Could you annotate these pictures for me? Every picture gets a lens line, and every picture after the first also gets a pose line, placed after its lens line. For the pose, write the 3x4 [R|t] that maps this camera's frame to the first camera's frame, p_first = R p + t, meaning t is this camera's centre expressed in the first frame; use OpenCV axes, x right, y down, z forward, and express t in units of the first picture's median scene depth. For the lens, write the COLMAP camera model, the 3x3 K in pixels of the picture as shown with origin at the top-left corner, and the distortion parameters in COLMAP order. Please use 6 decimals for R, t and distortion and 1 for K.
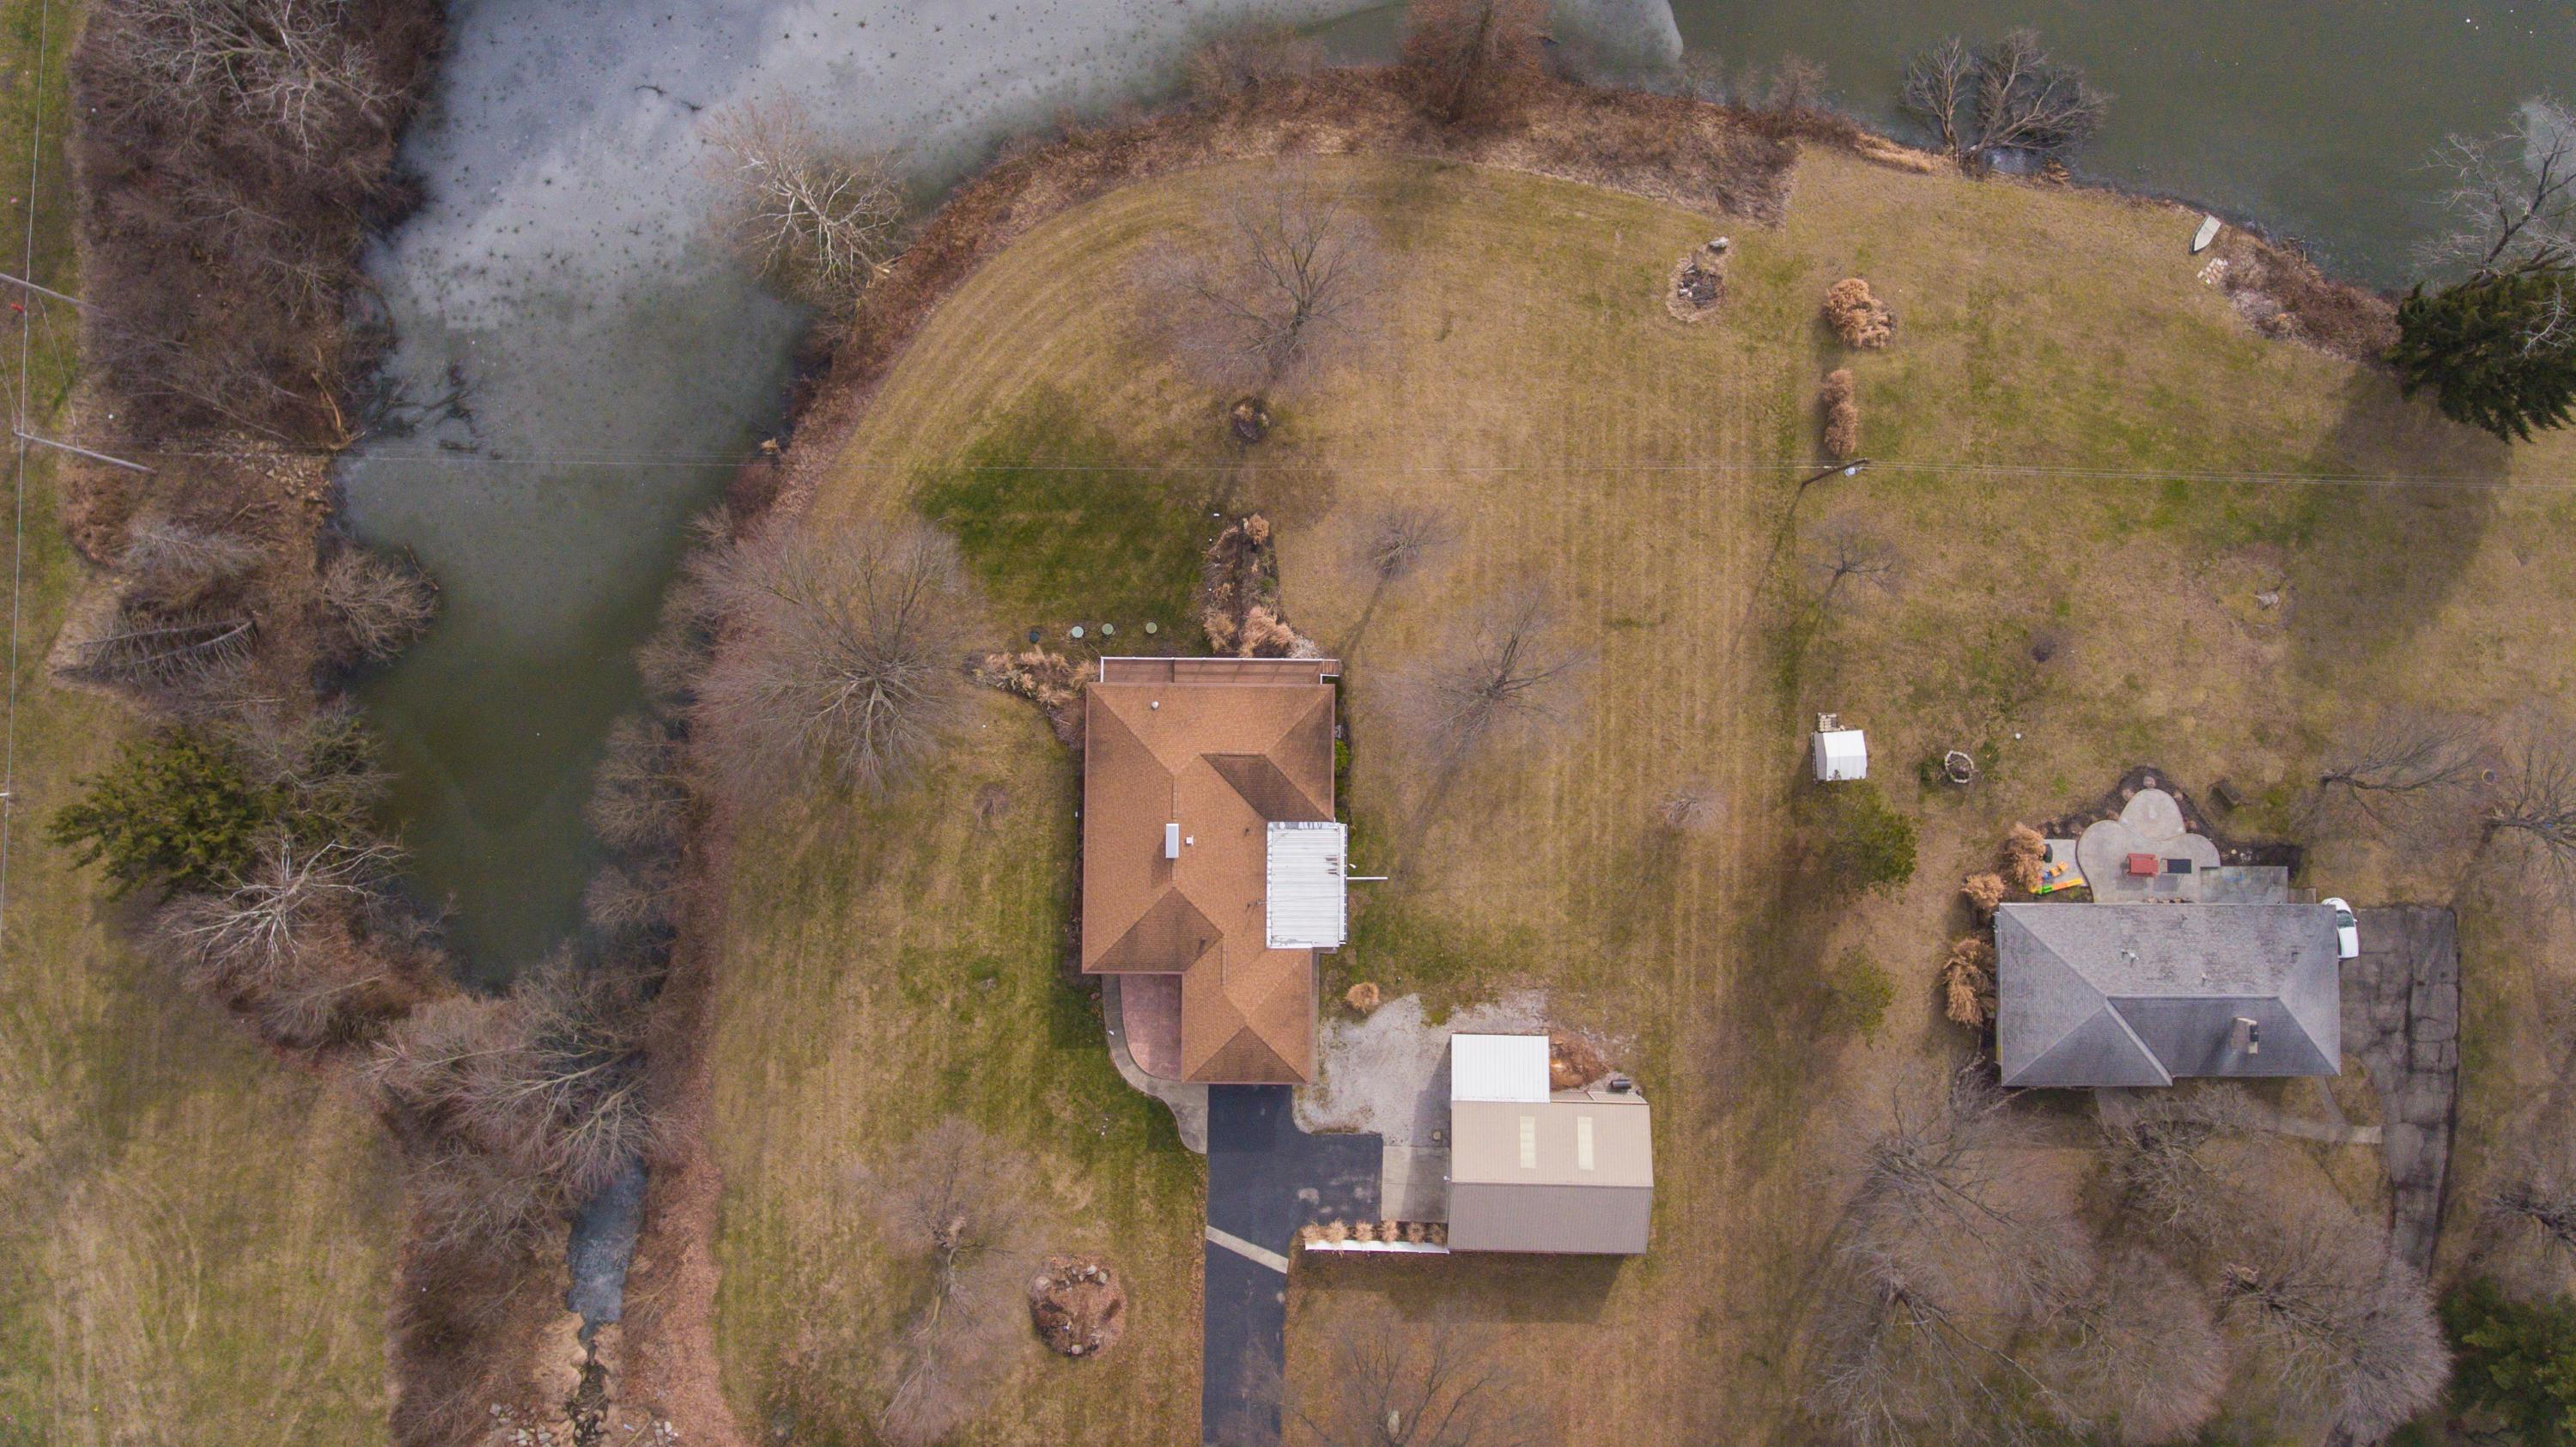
lens RADIAL K [[1504.2, 0, 1310.1], [0, 1504.2, 679.7], [0, 0, 1]] dist [-0.003069, -0.003379]
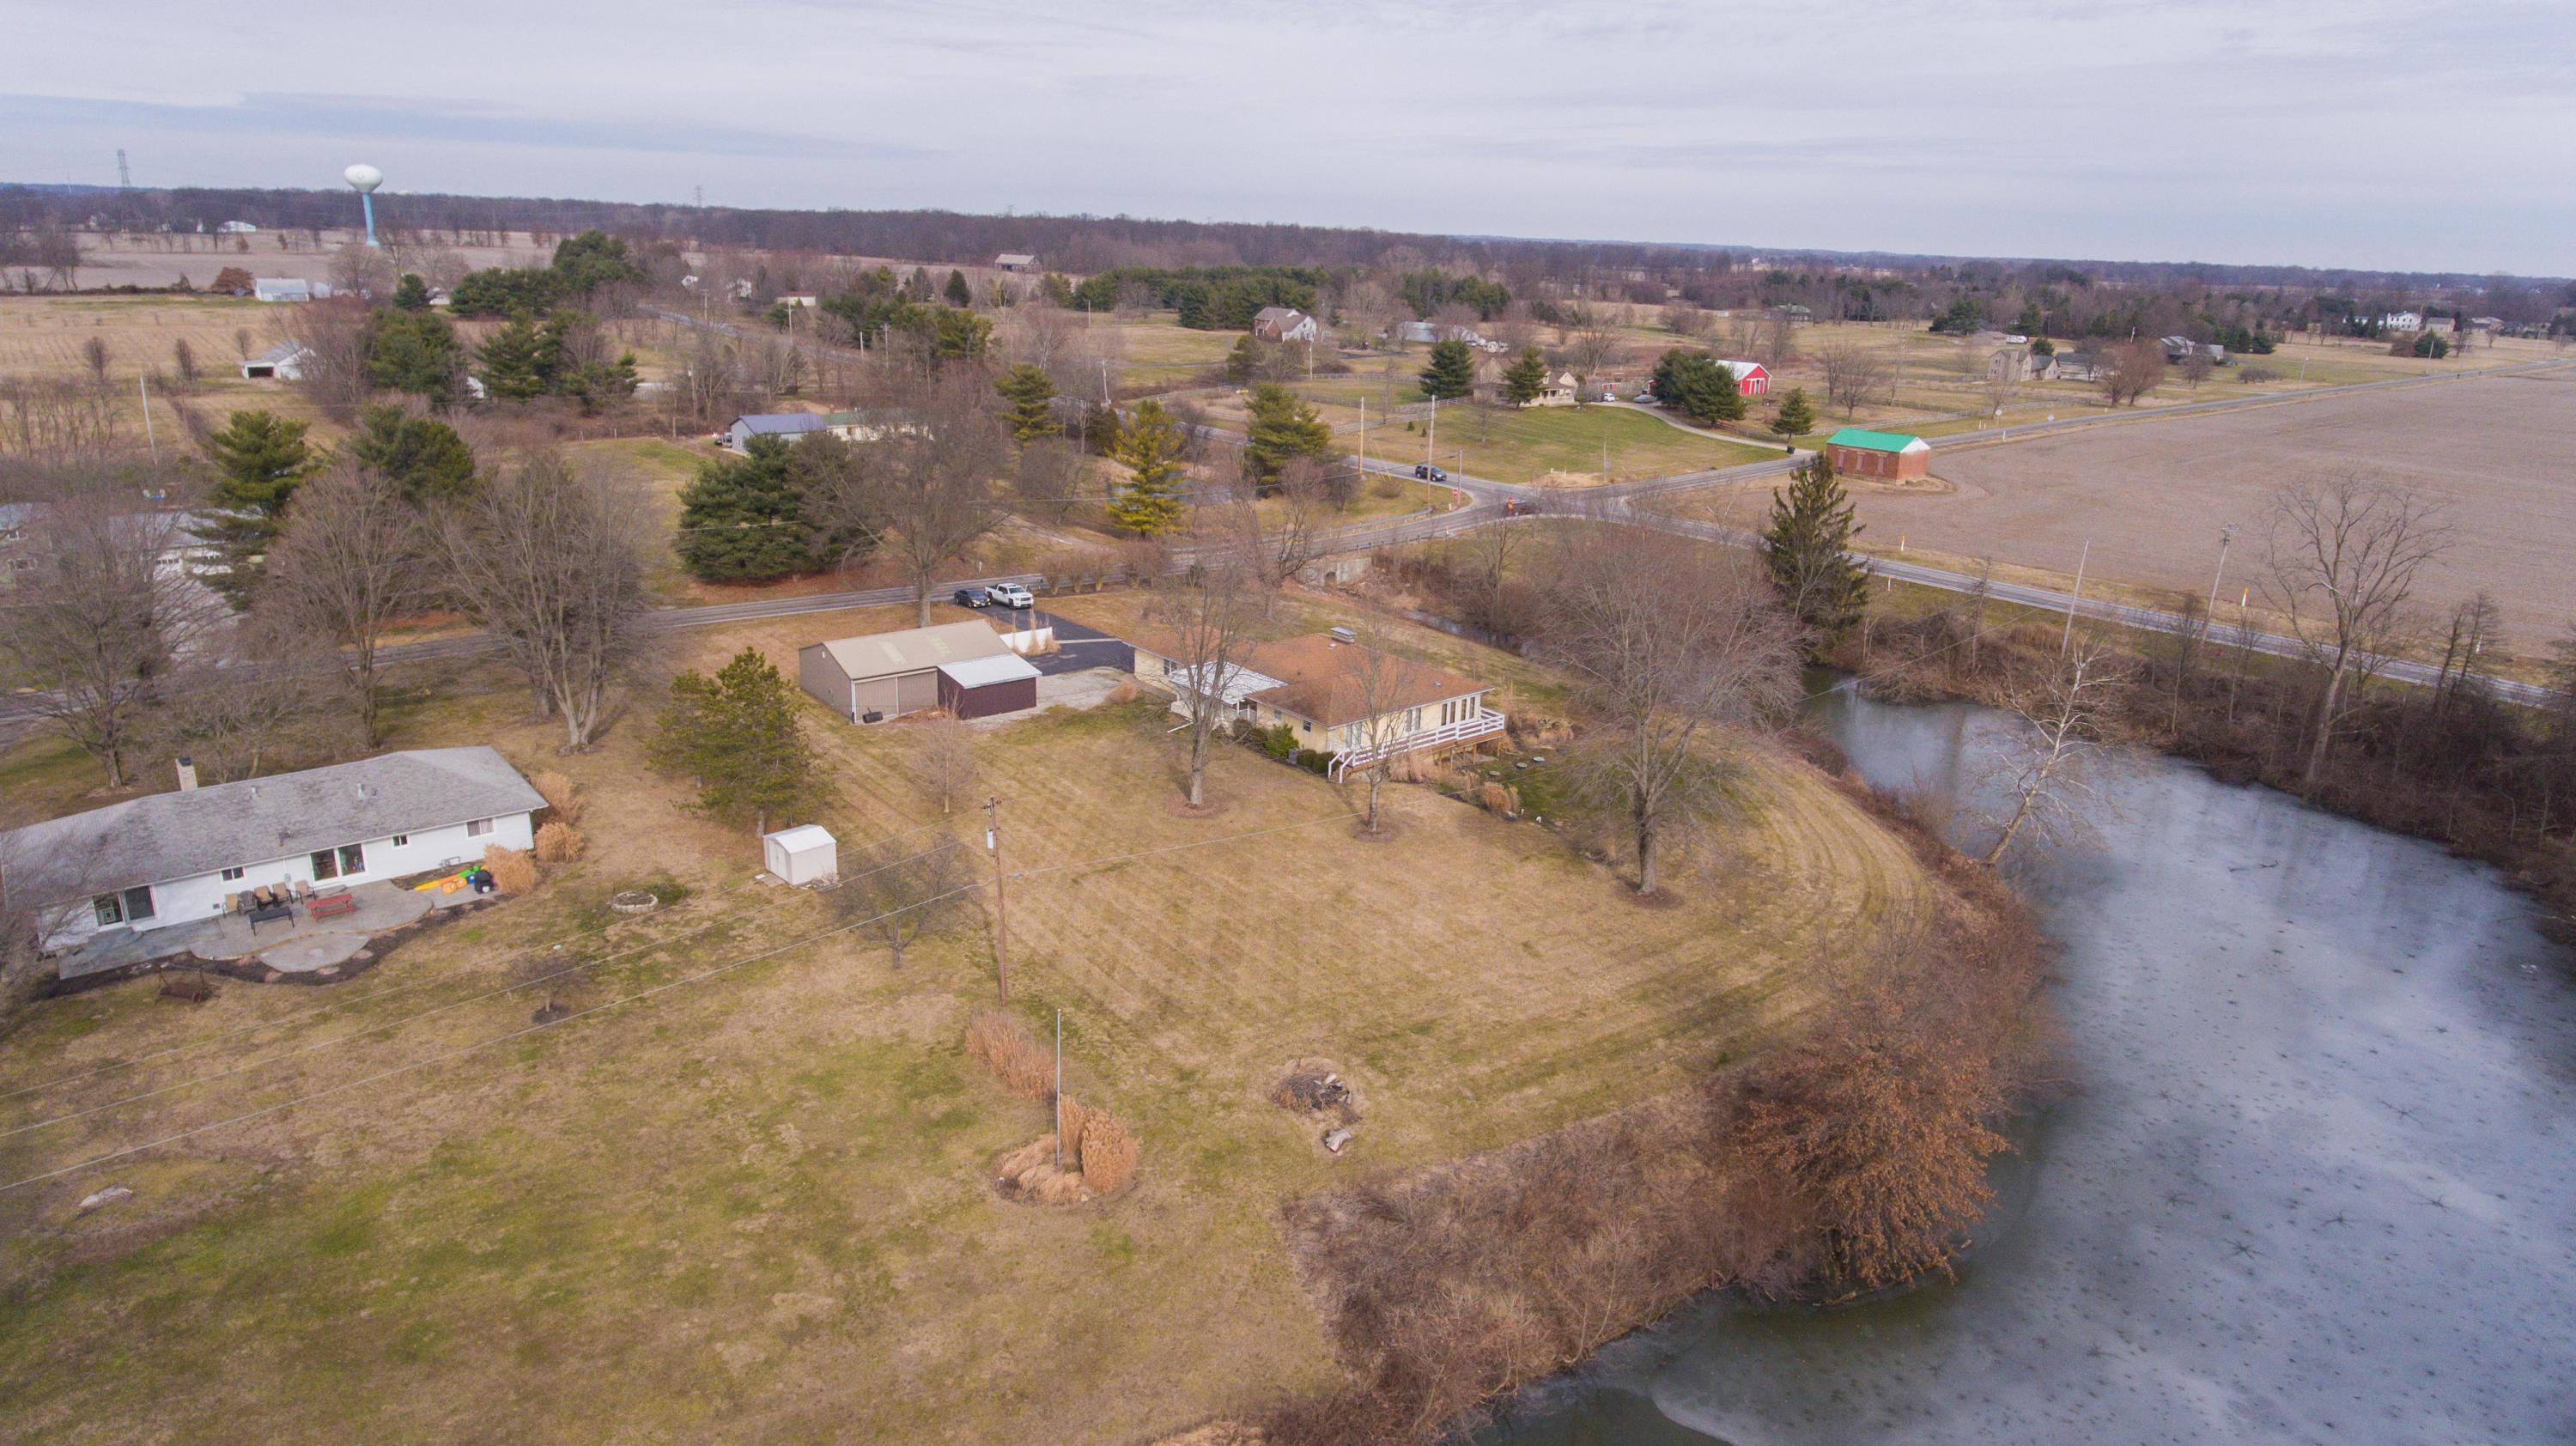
lens RADIAL K [[1504.1, 0, 1310.1], [0, 1504.1, 679.2], [0, 0, 1]] dist [-0.003069, -0.003379]
pose [[-0.749945, 0.137955, -0.646956, 0.658295], [-0.660978, -0.195167, 0.724582, -0.697313], [-0.026304, 0.971019, 0.237550, 0.714748]]
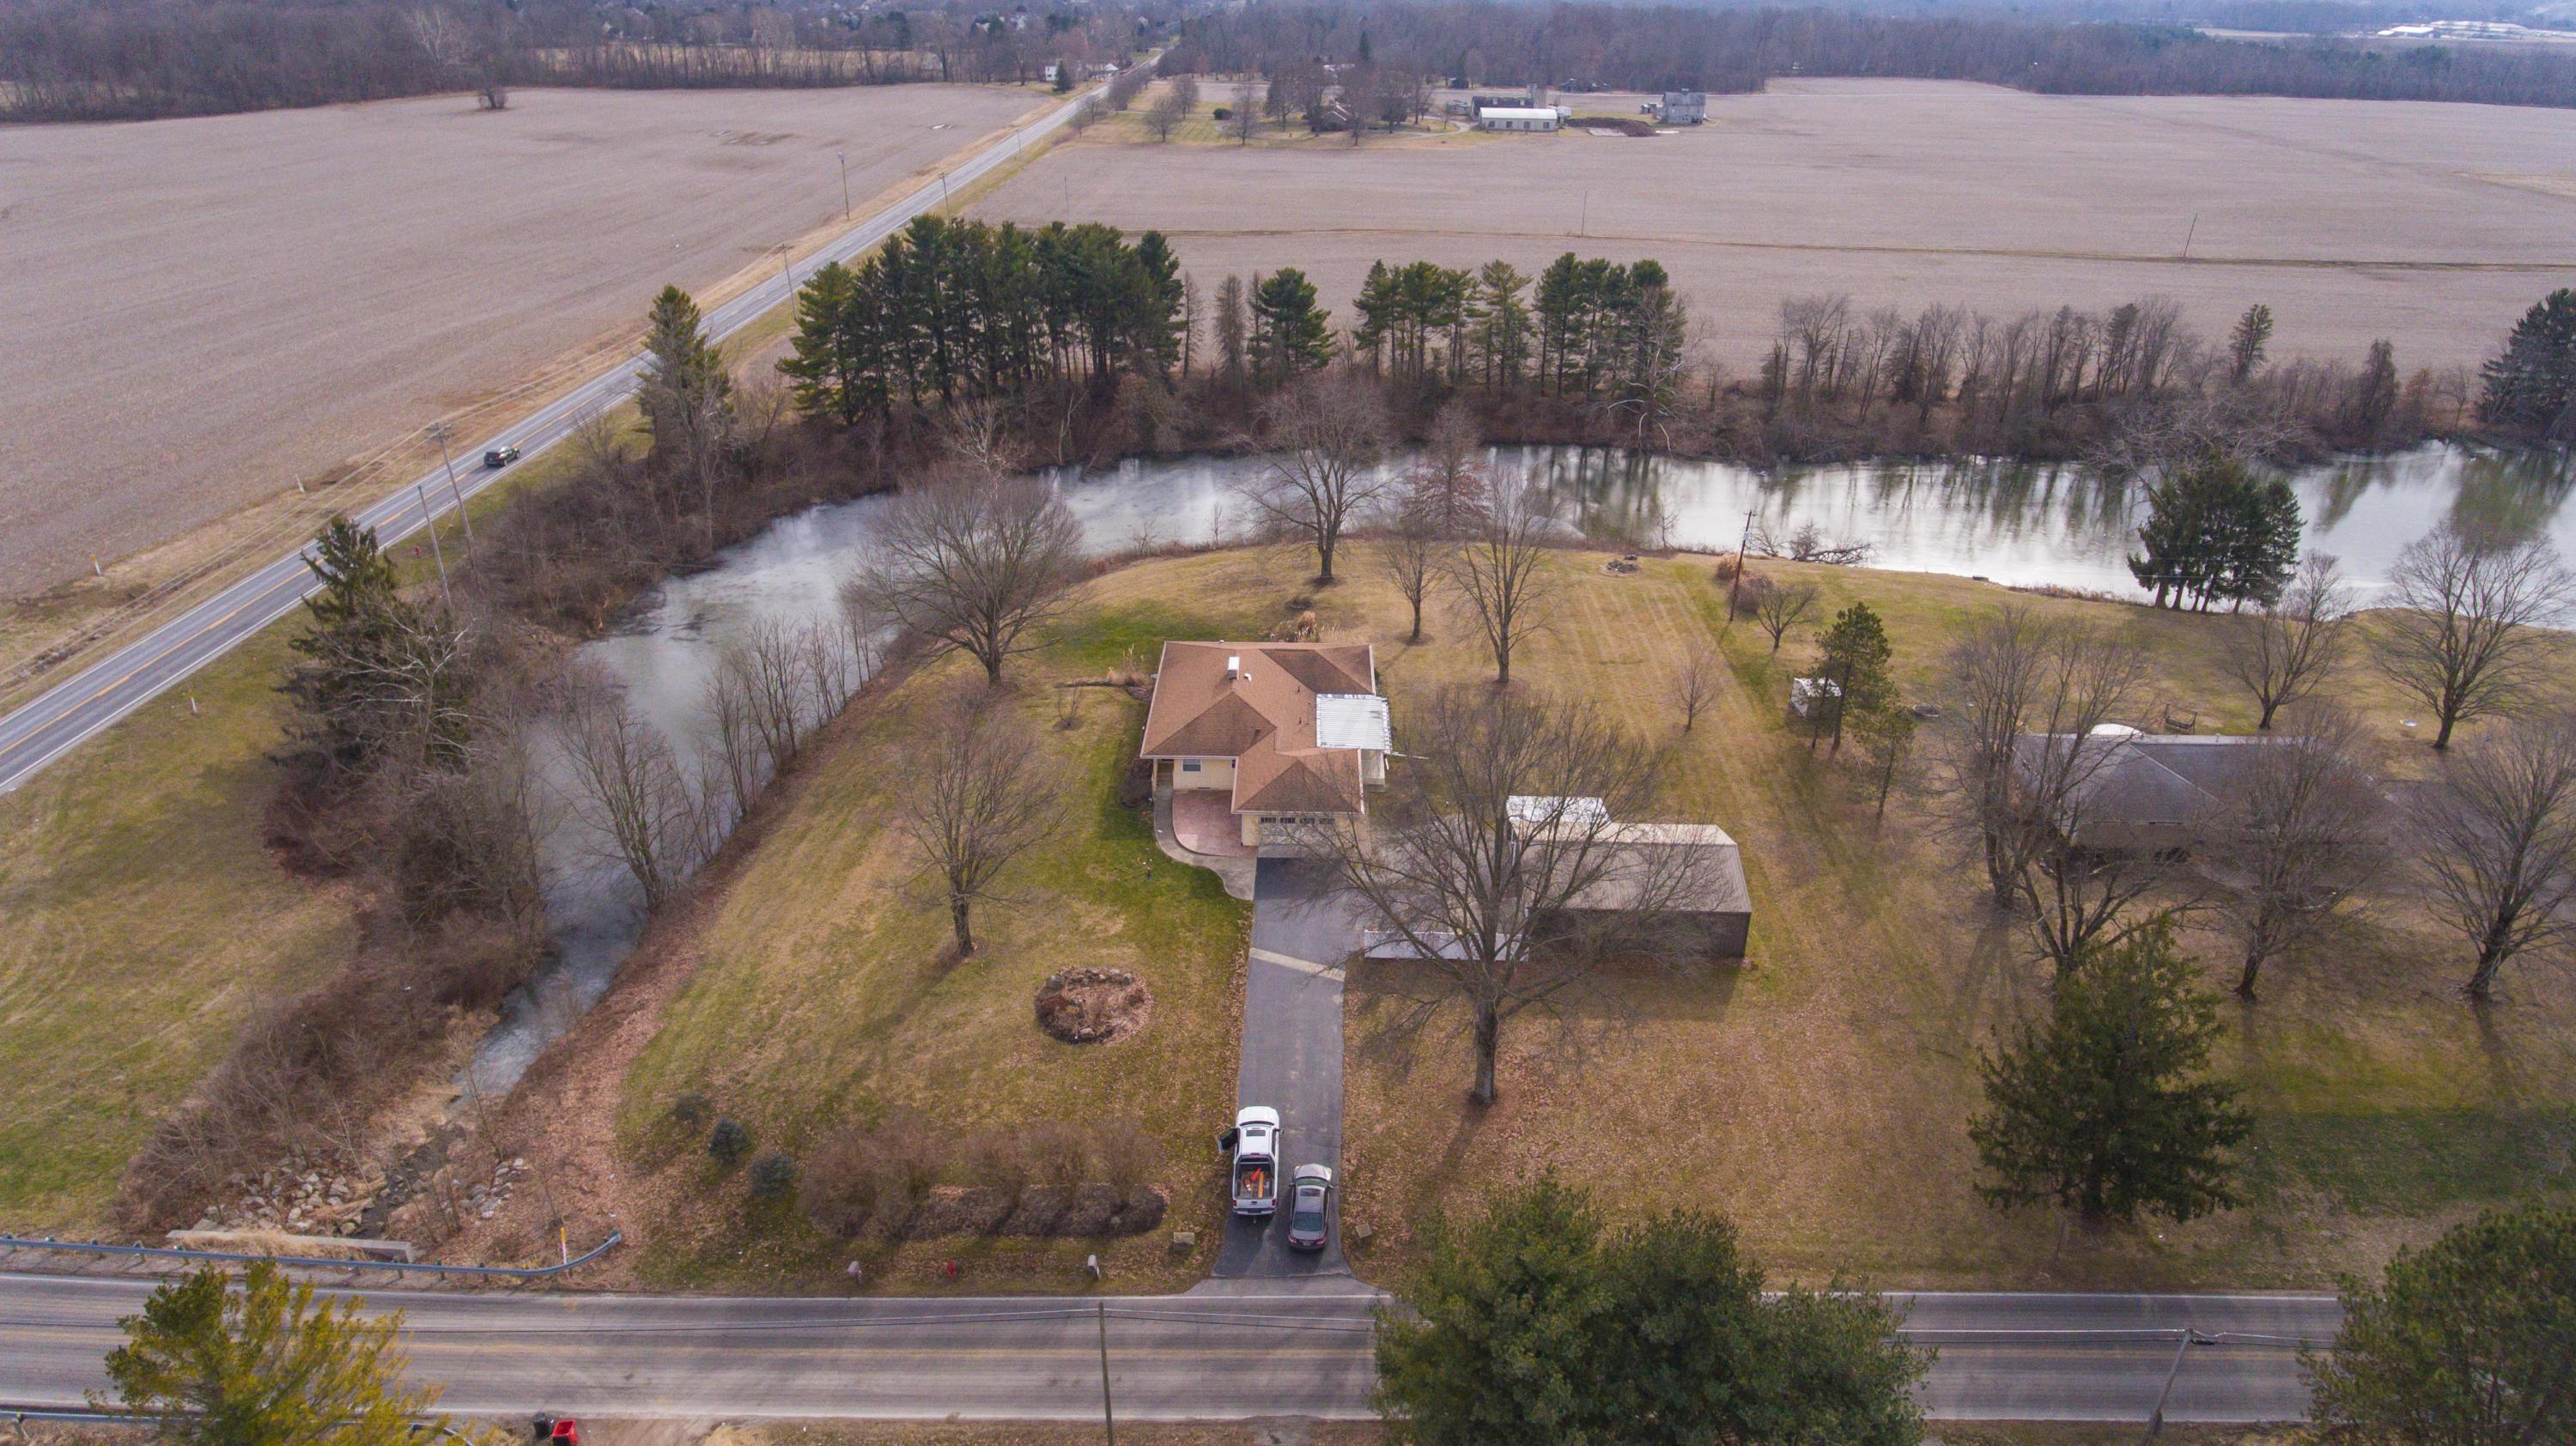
lens RADIAL K [[1504.1, 0, 1310.1], [0, 1504.1, 679.2], [0, 0, 1]] dist [-0.003069, -0.003379]
pose [[0.999870, -0.015995, 0.001943, -0.033955], [0.009314, 0.475386, -0.879728, 1.044432], [0.013148, 0.879632, 0.475473, 0.443084]]
